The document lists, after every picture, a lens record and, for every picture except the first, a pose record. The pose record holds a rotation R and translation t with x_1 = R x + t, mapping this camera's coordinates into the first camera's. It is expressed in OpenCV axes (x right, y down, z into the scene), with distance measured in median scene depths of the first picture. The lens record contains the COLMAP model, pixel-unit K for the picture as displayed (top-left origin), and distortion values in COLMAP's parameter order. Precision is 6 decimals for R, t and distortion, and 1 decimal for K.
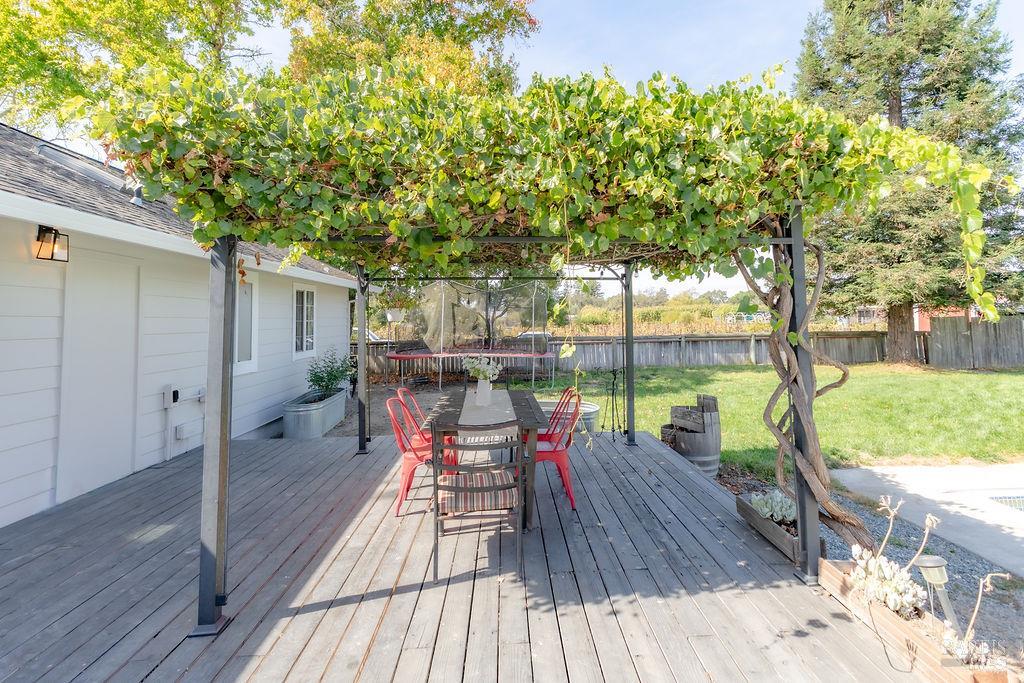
lens RADIAL K [[500.5, 0, 523.4], [0, 500.5, 285.8], [0, 0, 1]] dist [0.005341, 0.003987]
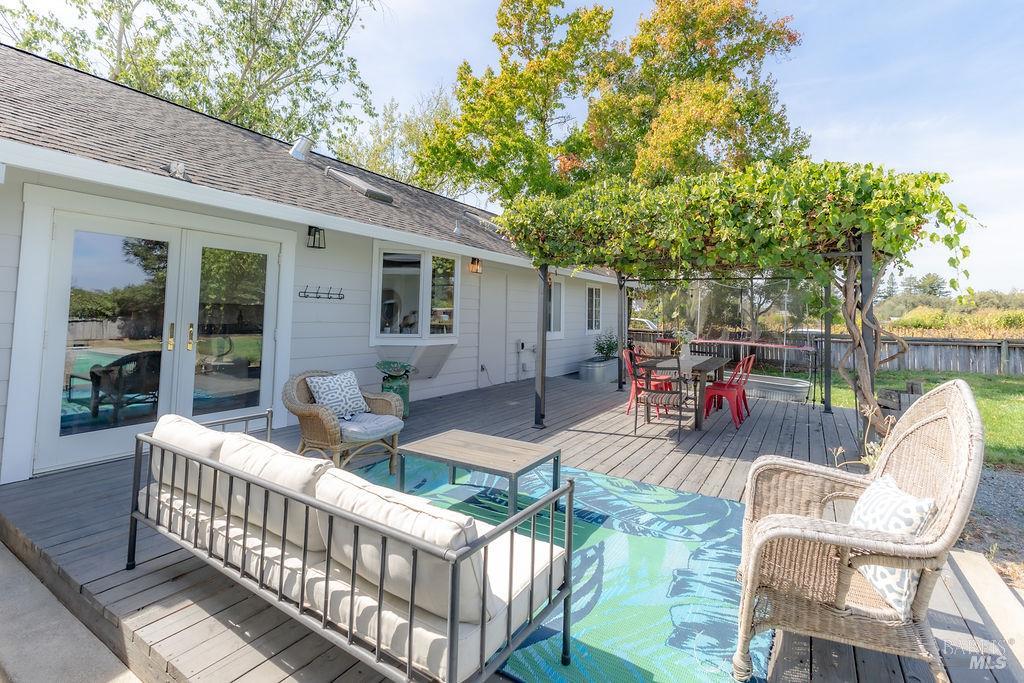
lens RADIAL K [[468.7, 0, 519.5], [0, 468.7, 335.1], [0, 0, 1]] dist [0.011224, -0.000305]
pose [[0.824978, 0.055990, -0.562385, 0.257551], [0.005262, 0.994276, 0.106708, -0.000793], [0.565141, -0.090991, 0.819961, -0.407667]]
